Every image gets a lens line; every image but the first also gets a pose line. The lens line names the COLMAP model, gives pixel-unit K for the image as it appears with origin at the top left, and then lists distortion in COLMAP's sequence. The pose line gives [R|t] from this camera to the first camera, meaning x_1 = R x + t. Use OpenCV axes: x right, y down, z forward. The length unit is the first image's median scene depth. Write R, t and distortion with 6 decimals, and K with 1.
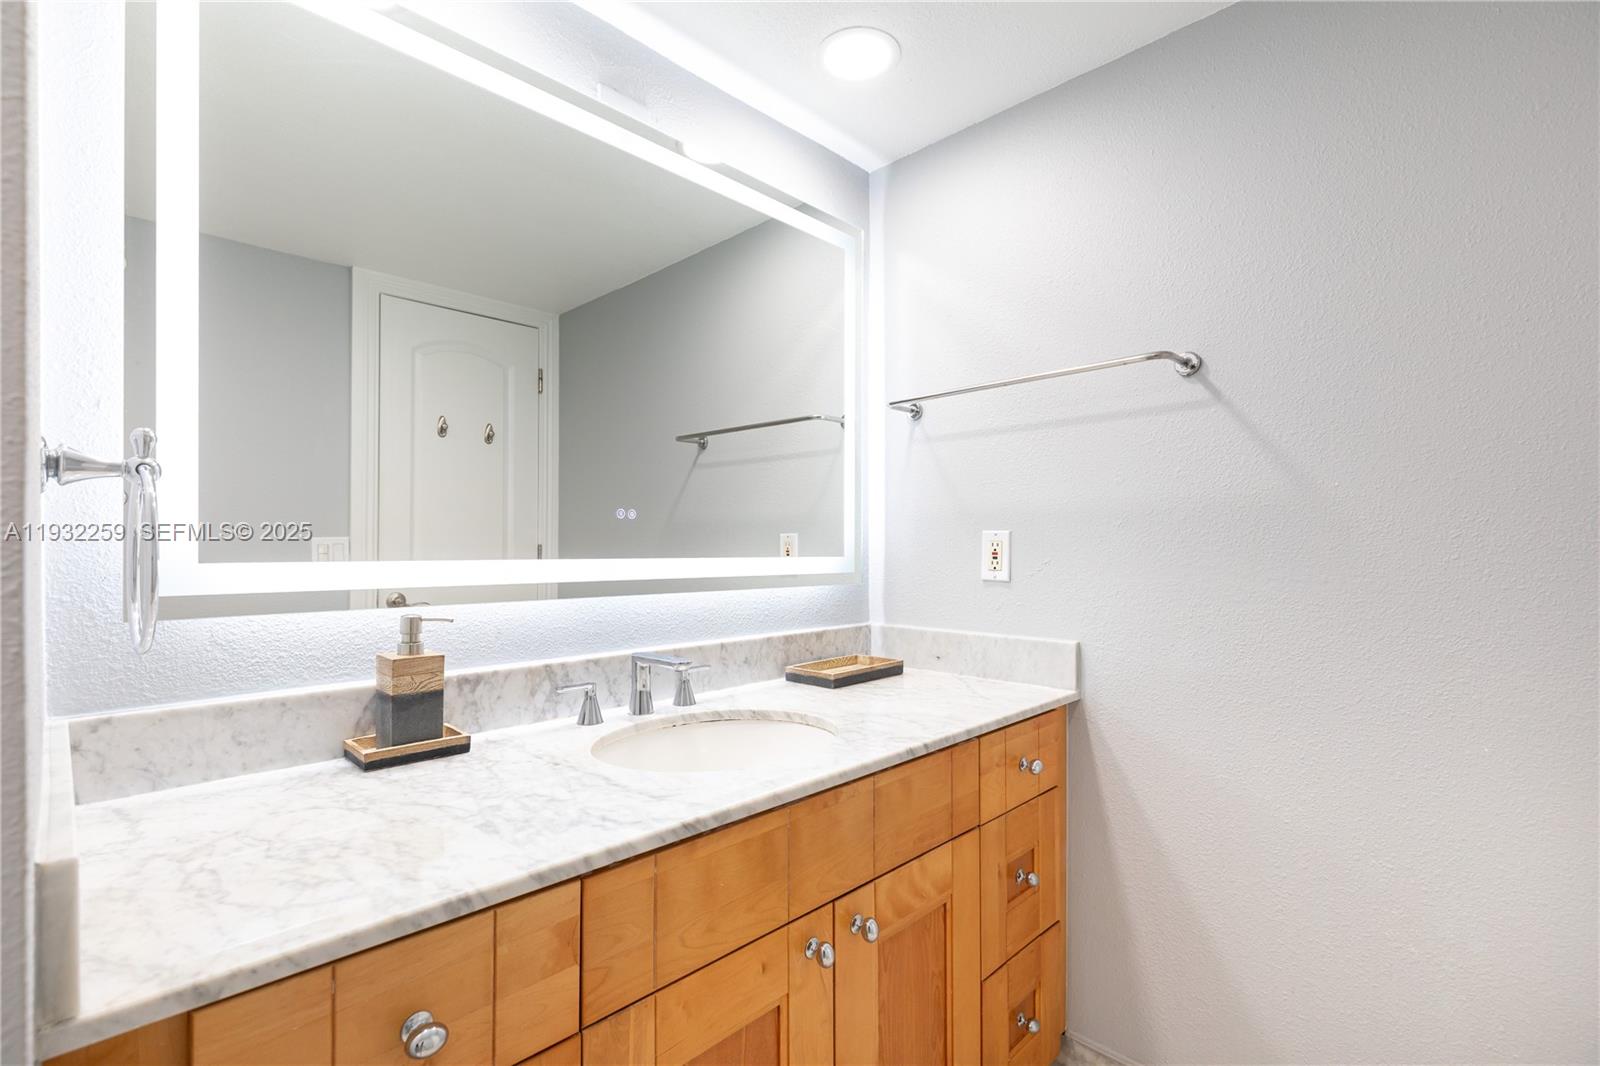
lens RADIAL K [[722.0, 0, 796.3], [0, 722.0, 548.6], [0, 0, 1]] dist [0.005015, 0.000223]
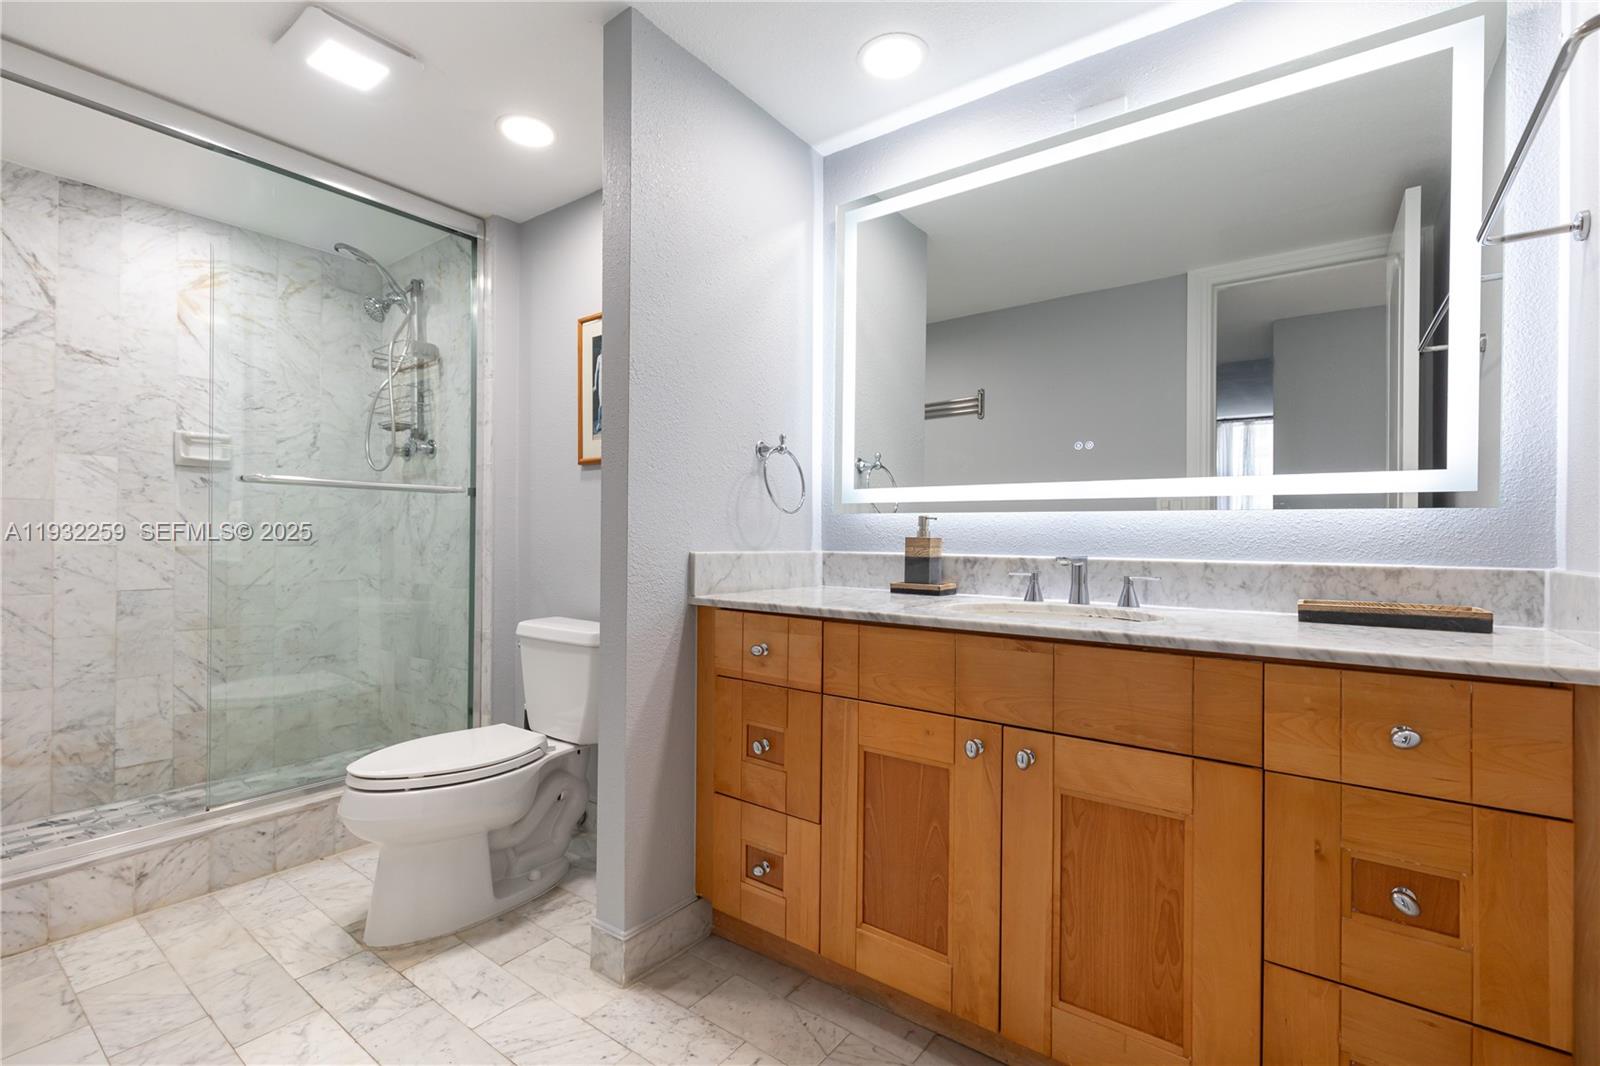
lens RADIAL K [[725.3, 0, 792.1], [0, 725.3, 538.1], [0, 0, 1]] dist [-0.000152, 0.000523]
pose [[0.144795, 0.003147, -0.989457, 1.040791], [-0.010390, 0.999945, 0.001660, 0.128646], [0.989407, 0.010040, 0.144819, 0.361120]]
